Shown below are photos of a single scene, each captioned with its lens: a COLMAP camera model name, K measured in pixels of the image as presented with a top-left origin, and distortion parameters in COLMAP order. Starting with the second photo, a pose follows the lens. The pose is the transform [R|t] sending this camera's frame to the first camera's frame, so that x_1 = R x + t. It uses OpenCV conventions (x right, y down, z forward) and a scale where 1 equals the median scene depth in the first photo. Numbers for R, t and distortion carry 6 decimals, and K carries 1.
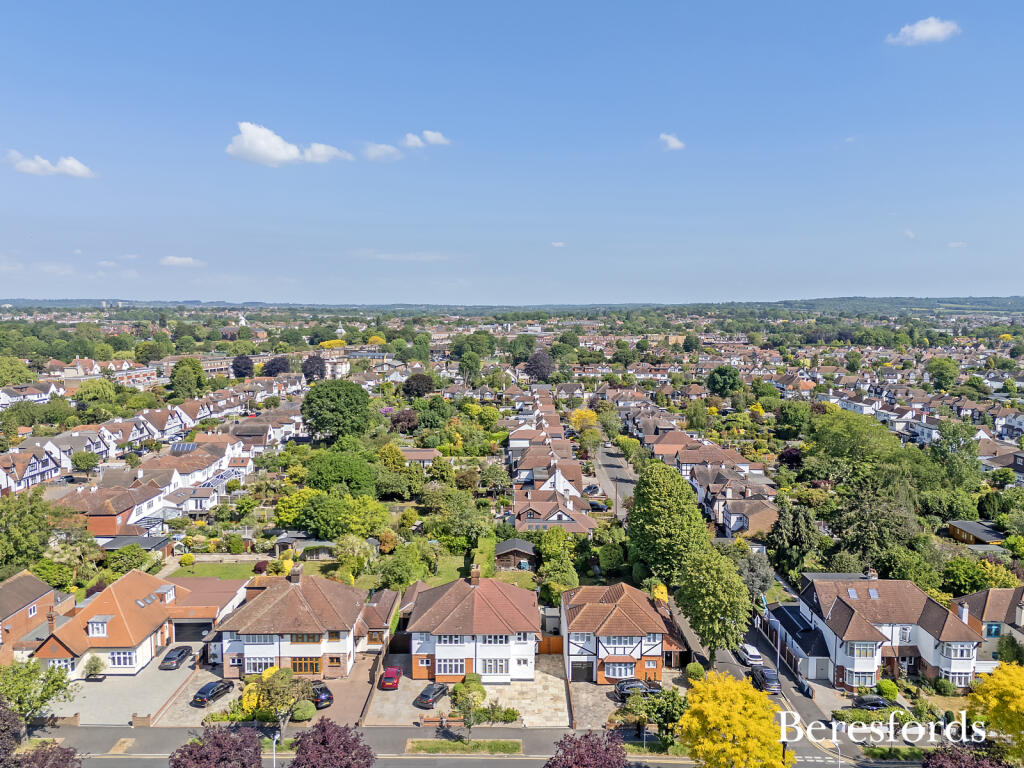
lens RADIAL K [[738.5, 0, 517.1], [0, 738.5, 379.8], [0, 0, 1]] dist [0.030818, -0.006857]
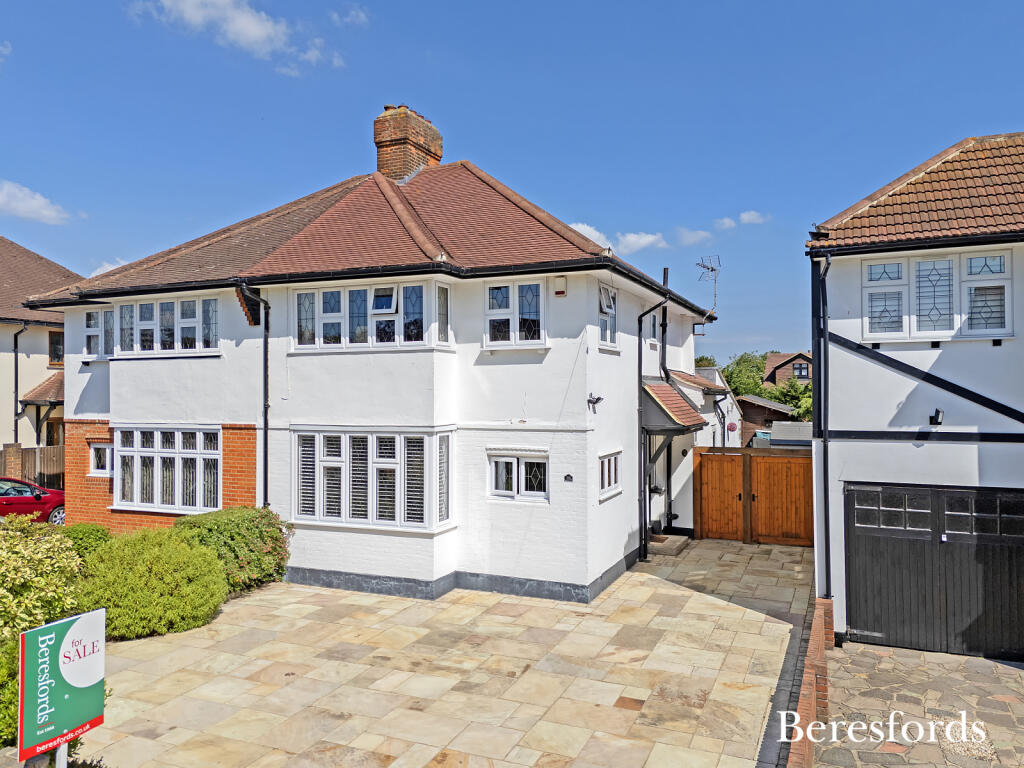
lens RADIAL K [[738.5, 0, 519.7], [0, 738.5, 383.5], [0, 0, 1]] dist [0.030818, -0.006857]
pose [[0.916652, -0.009123, -0.399583, 0.073885], [-0.034084, 0.994313, -0.100891, 0.380431], [0.398231, 0.106102, 0.911128, 0.856380]]
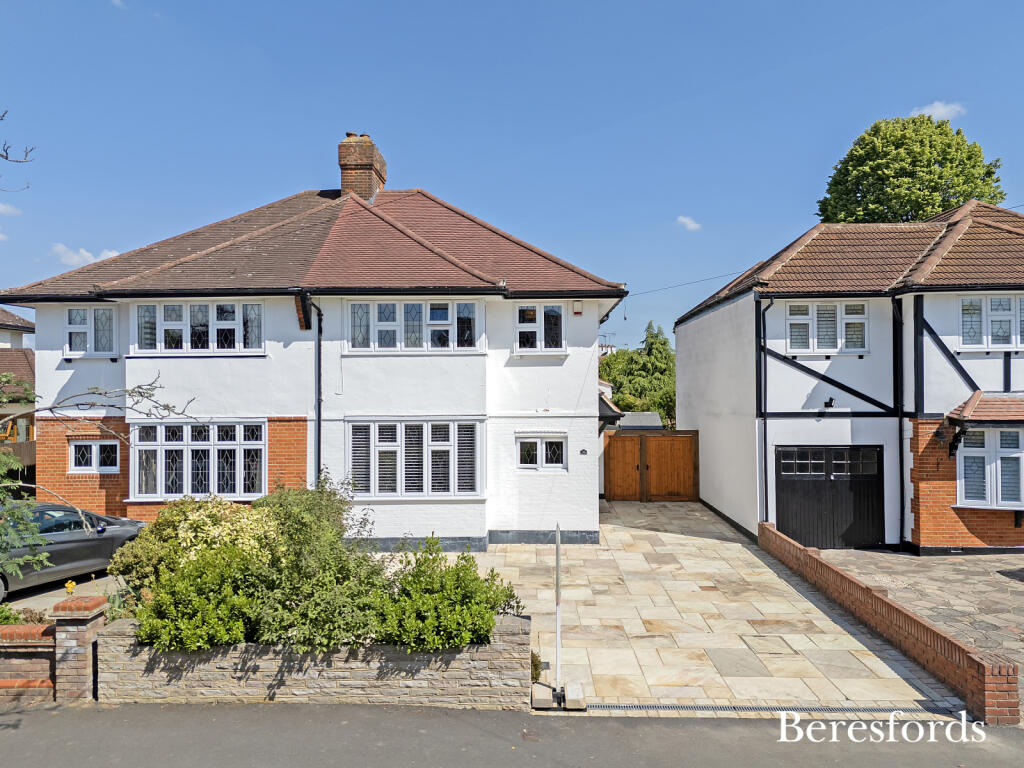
lens RADIAL K [[738.5, 0, 510.6], [0, 738.5, 379.1], [0, 0, 1]] dist [0.030818, -0.006857]
pose [[0.999298, -0.007498, -0.036693, 0.005956], [0.003449, 0.994016, -0.109183, 0.386608], [0.037292, 0.108980, 0.993344, 0.792777]]
